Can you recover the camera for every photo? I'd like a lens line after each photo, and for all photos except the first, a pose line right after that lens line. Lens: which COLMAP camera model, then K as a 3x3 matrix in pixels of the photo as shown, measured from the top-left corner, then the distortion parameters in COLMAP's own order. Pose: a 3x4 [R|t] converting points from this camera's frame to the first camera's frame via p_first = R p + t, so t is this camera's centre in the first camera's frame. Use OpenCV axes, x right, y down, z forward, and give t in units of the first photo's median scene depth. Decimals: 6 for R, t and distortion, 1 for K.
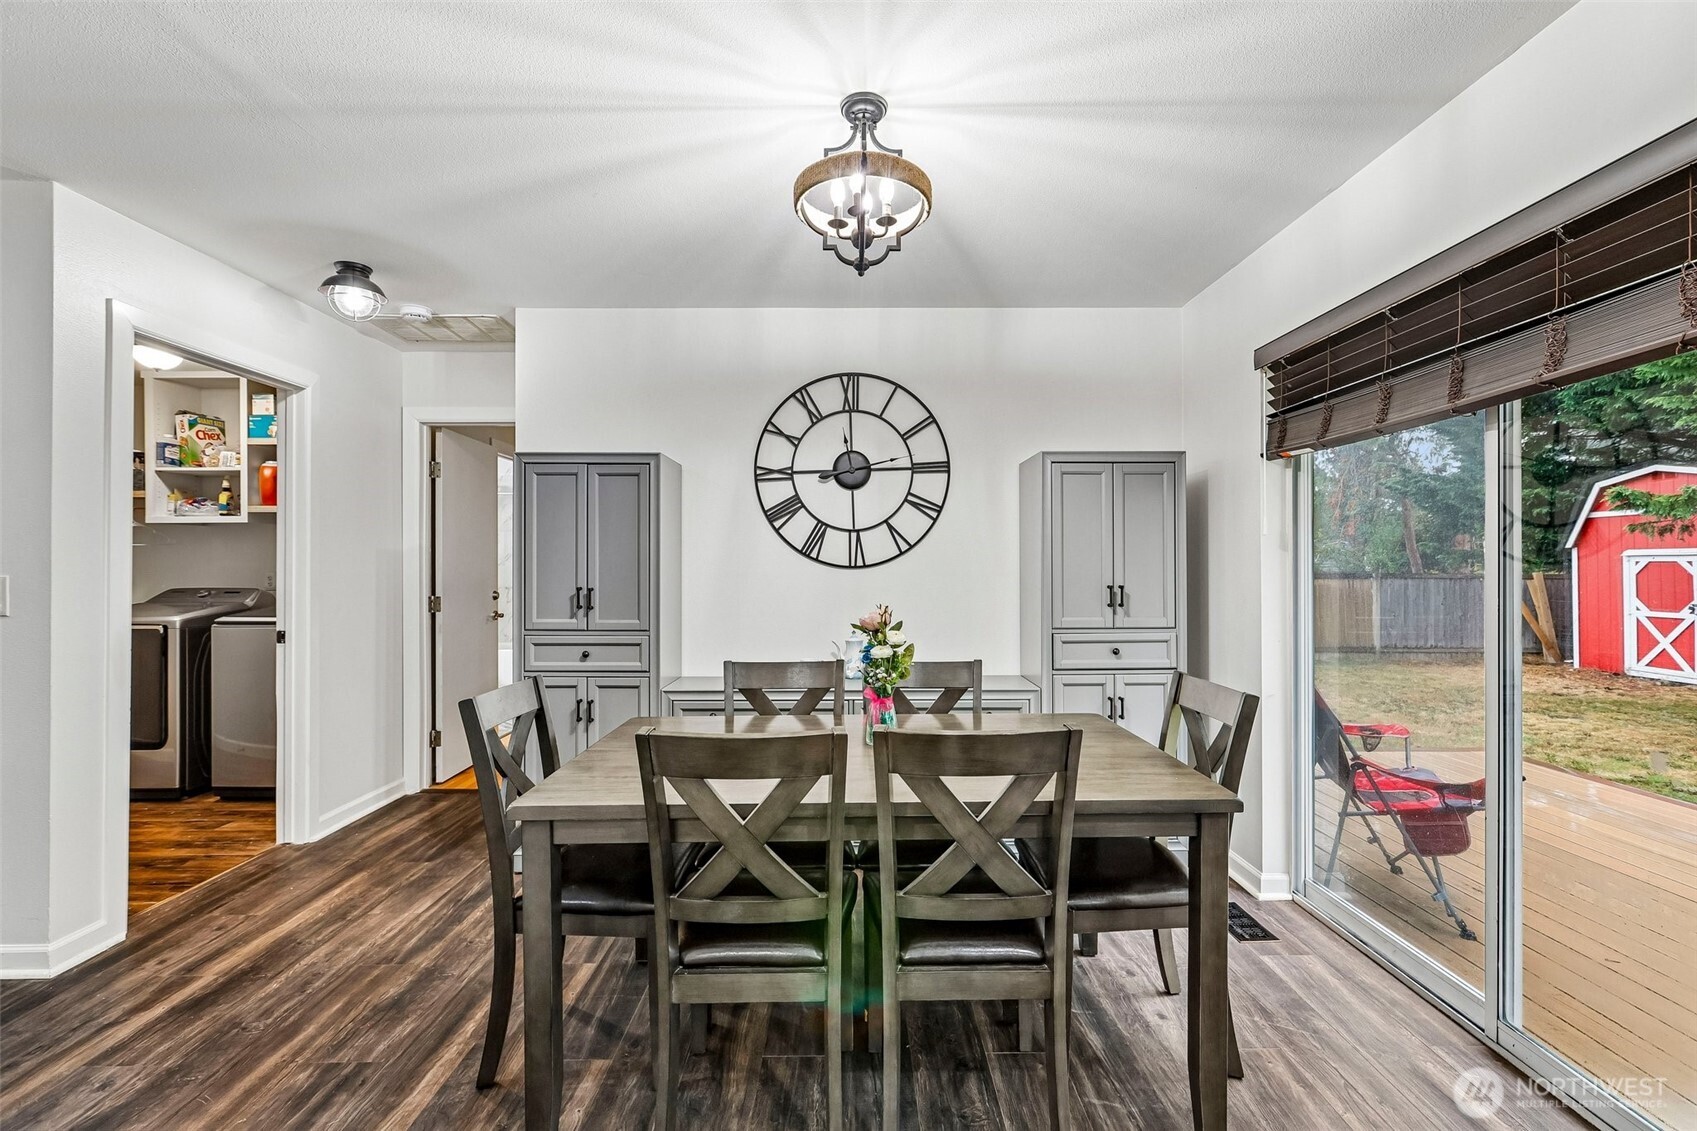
lens RADIAL K [[749.5, 0, 862.3], [0, 749.5, 566.1], [0, 0, 1]] dist [-0.002413, 0.001390]
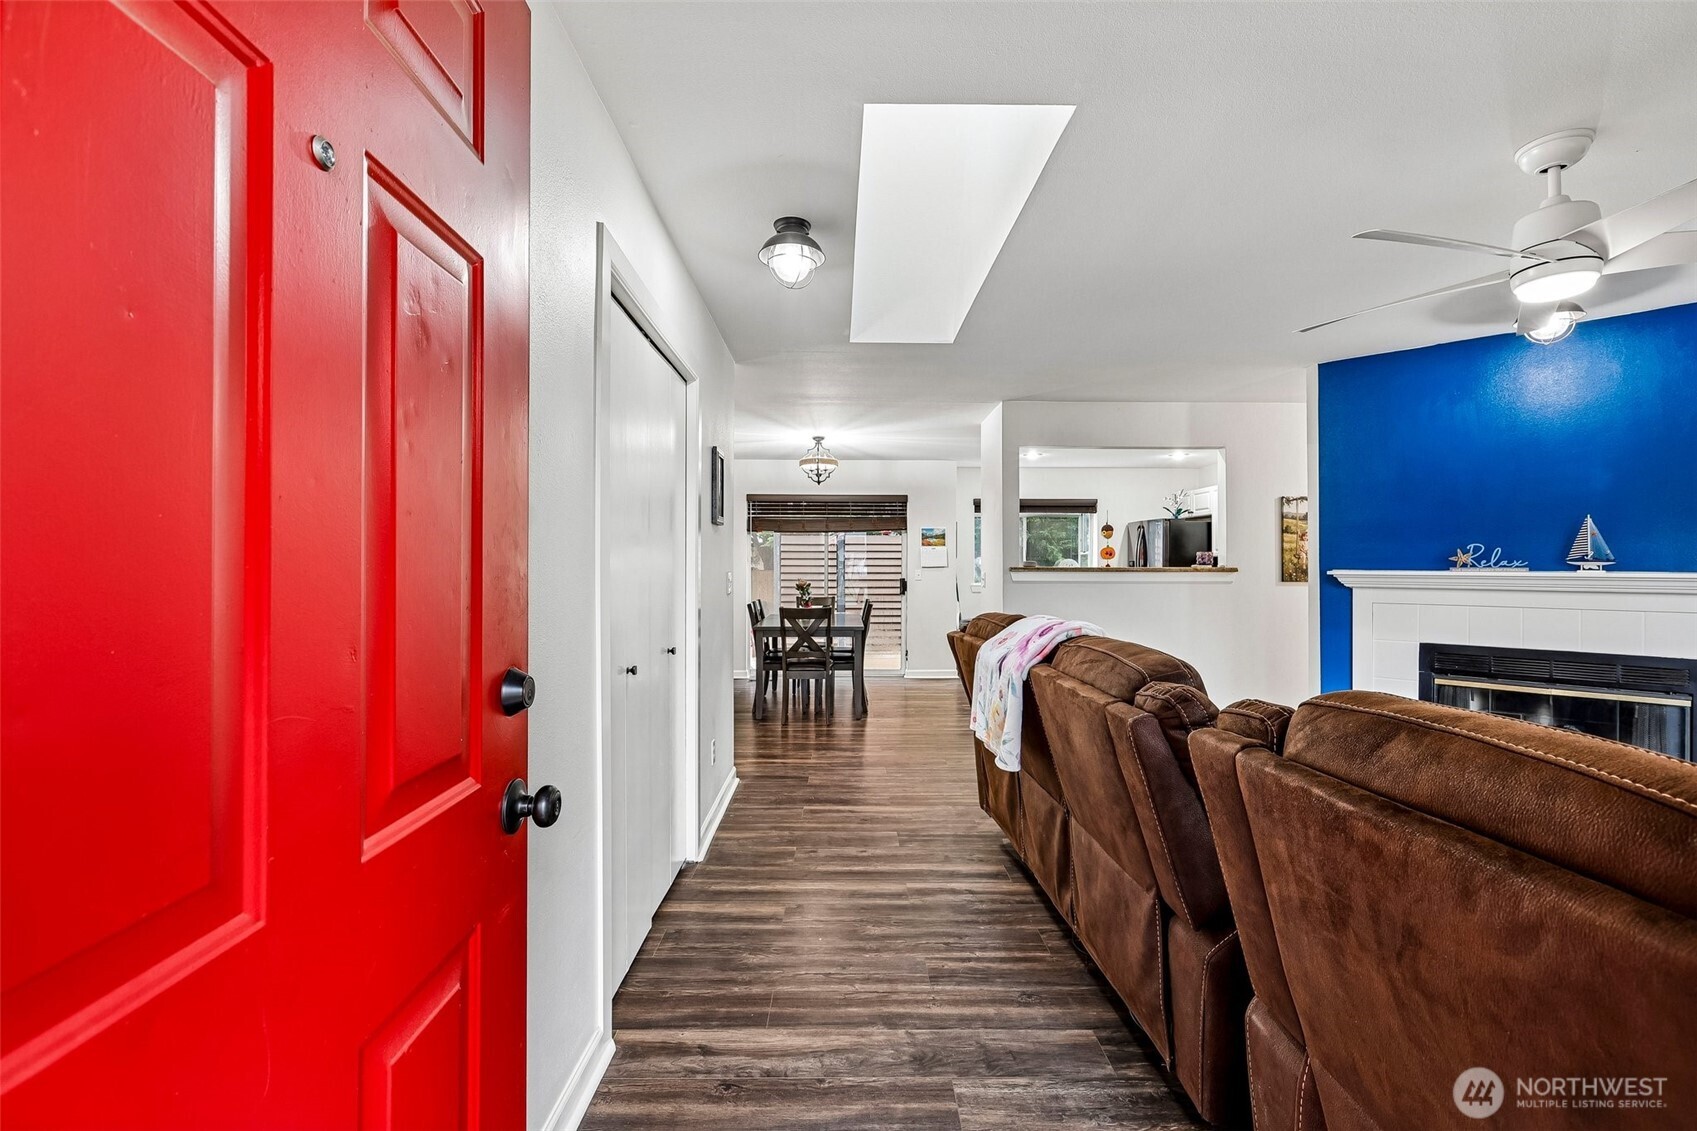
lens RADIAL K [[749.5, 0, 851.8], [0, 749.5, 563.7], [0, 0, 1]] dist [-0.002413, 0.001390]
pose [[0.006174, 0.004116, 0.999972, -2.000133], [-0.002933, 0.999987, -0.004097, -0.000039], [-0.999977, -0.002907, 0.006186, 0.458048]]
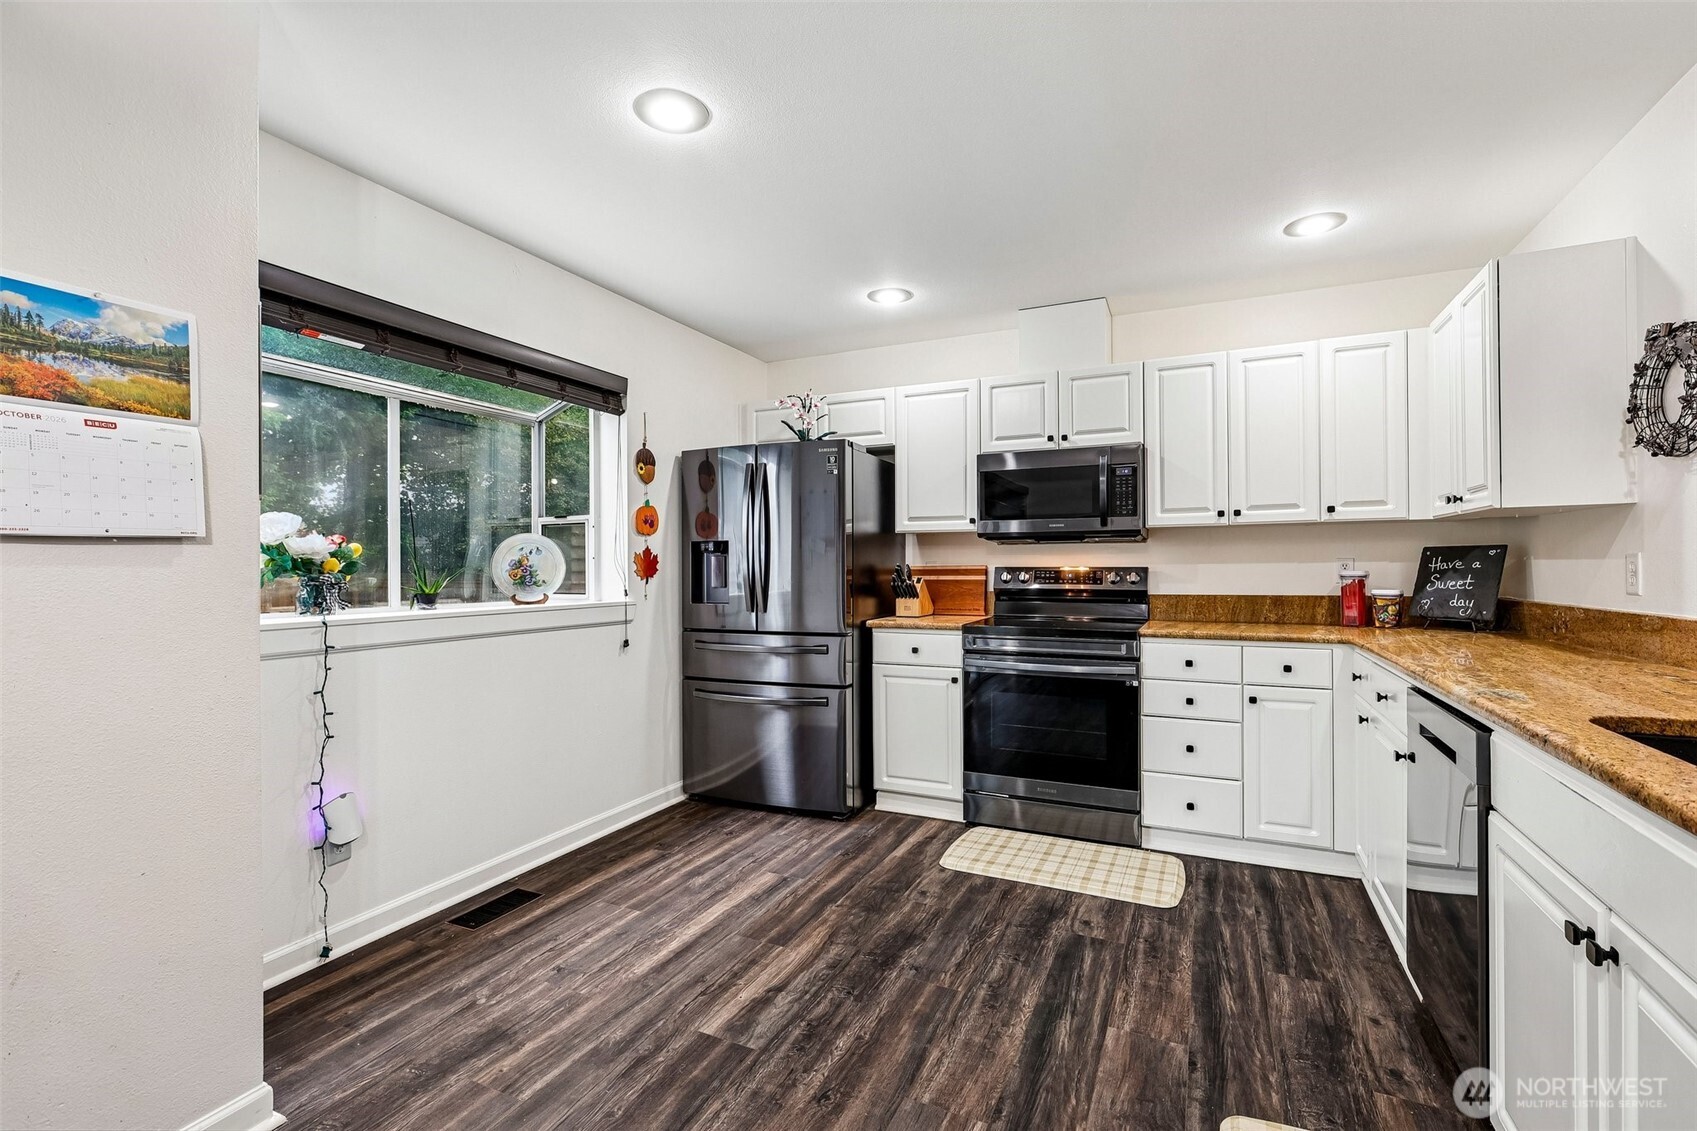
lens RADIAL K [[749.5, 0, 863.0], [0, 749.5, 567.0], [0, 0, 1]] dist [-0.002413, 0.001390]
pose [[-0.903023, 0.005826, 0.429552, -0.085303], [0.005767, 0.999982, -0.001439, 0.017151], [-0.429553, 0.001178, -0.903041, 0.388959]]
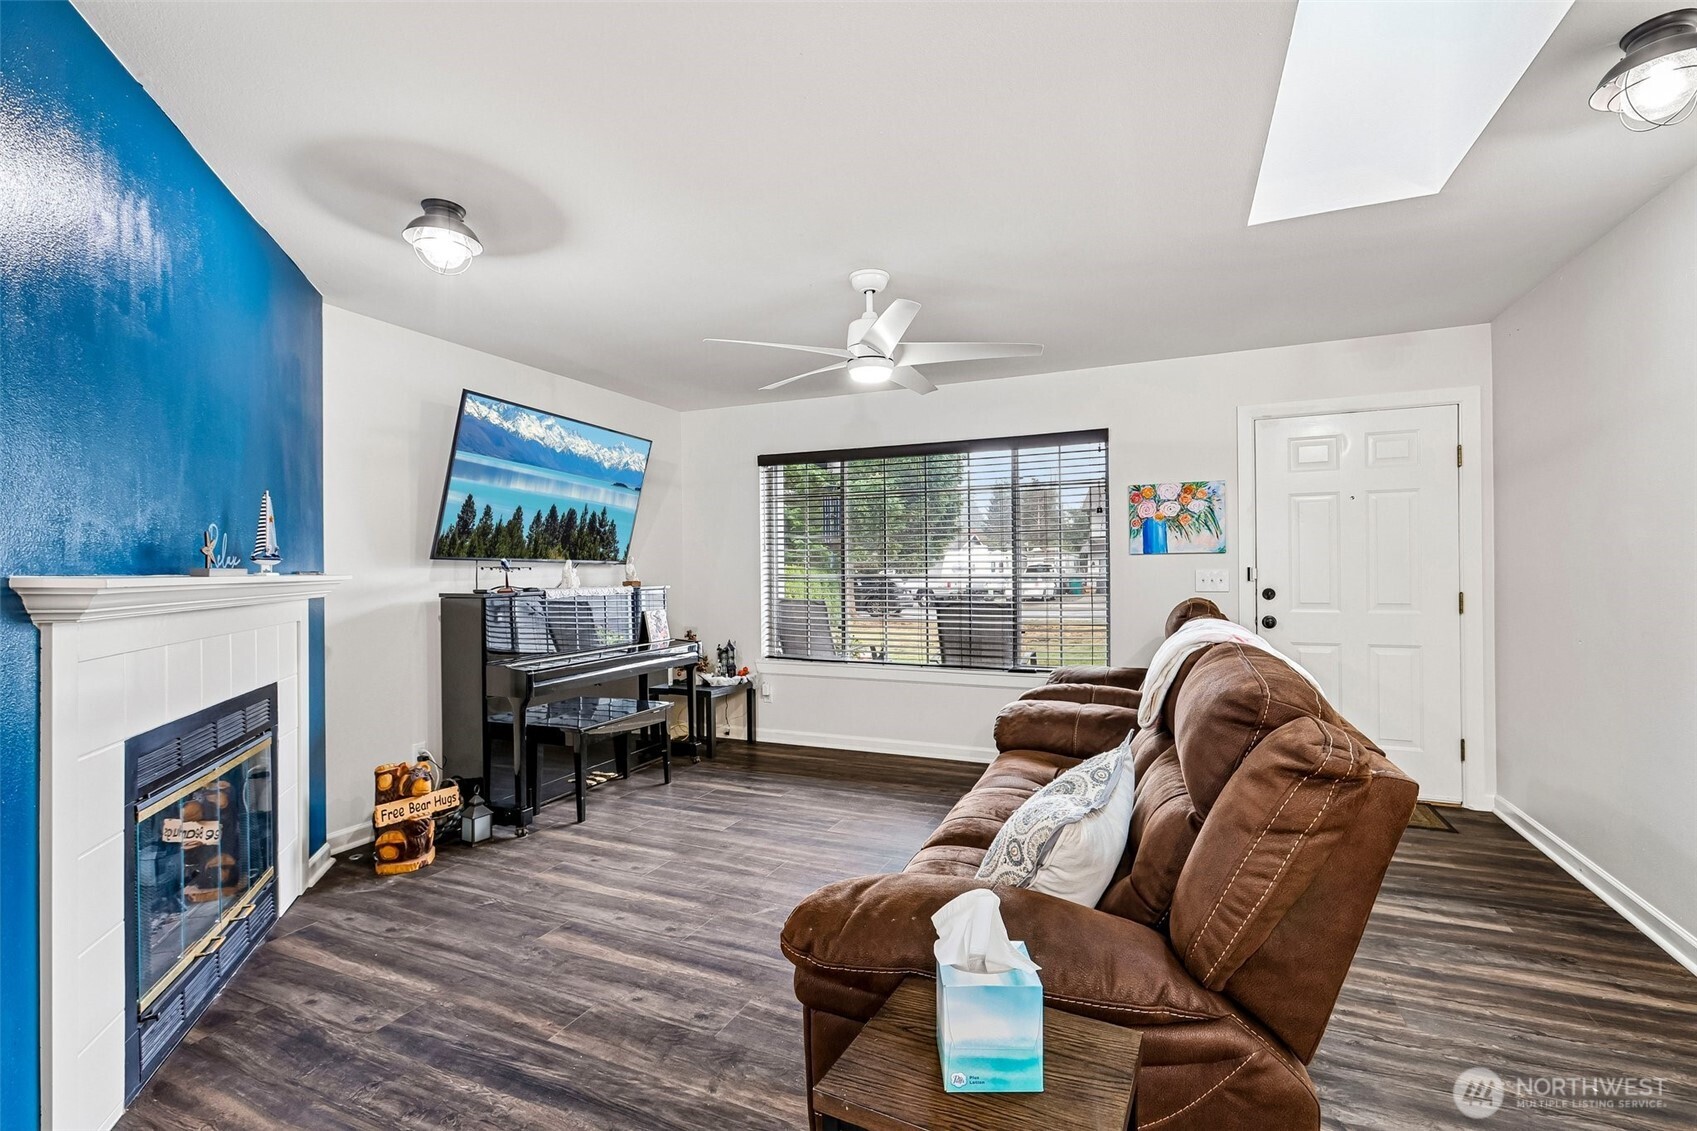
lens RADIAL K [[749.5, 0, 852.8], [0, 749.5, 572.9], [0, 0, 1]] dist [-0.002413, 0.001390]
pose [[-0.419210, 0.009034, -0.907844, -0.587965], [0.008657, 0.999945, 0.005953, 0.002655], [0.907848, -0.005364, -0.419265, 0.246893]]
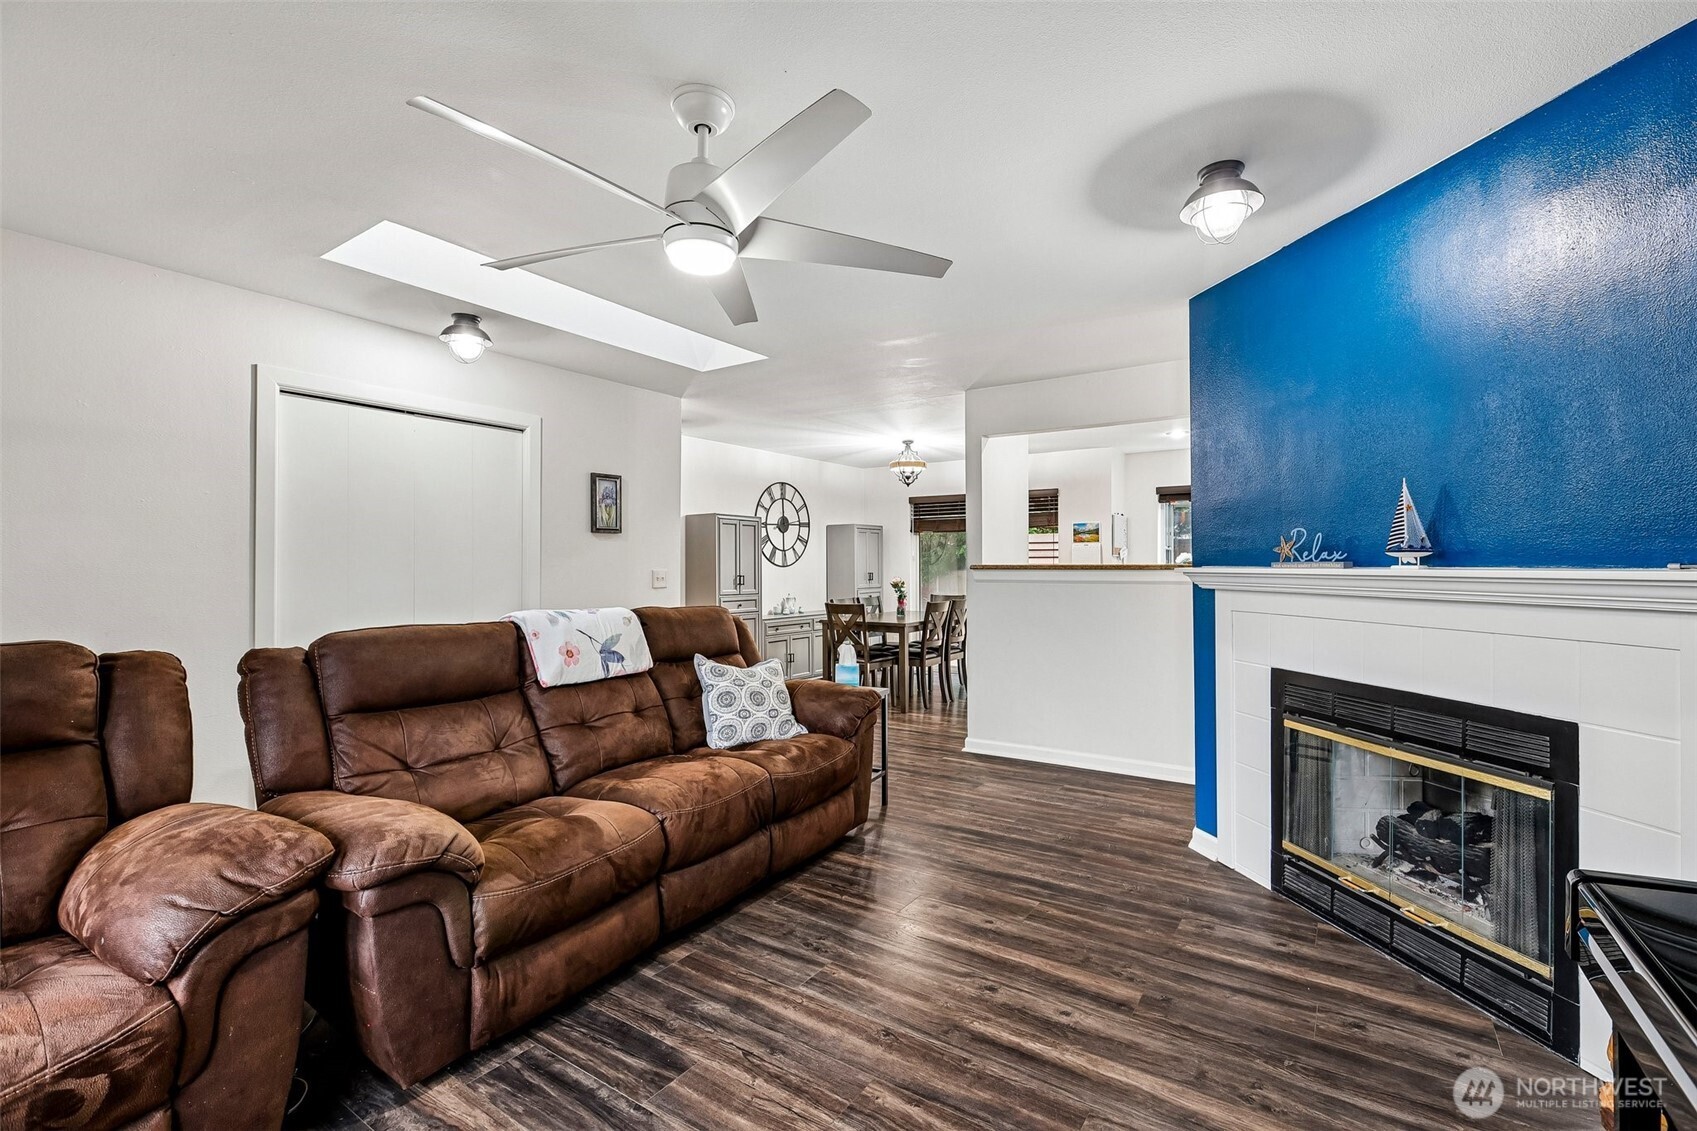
lens RADIAL K [[749.5, 0, 856.8], [0, 749.5, 571.8], [0, 0, 1]] dist [-0.002413, 0.001390]
pose [[0.571383, -0.006799, 0.820655, -1.781725], [0.001495, 0.999973, 0.007244, 0.001866], [-0.820682, -0.002912, 0.571378, -0.507982]]
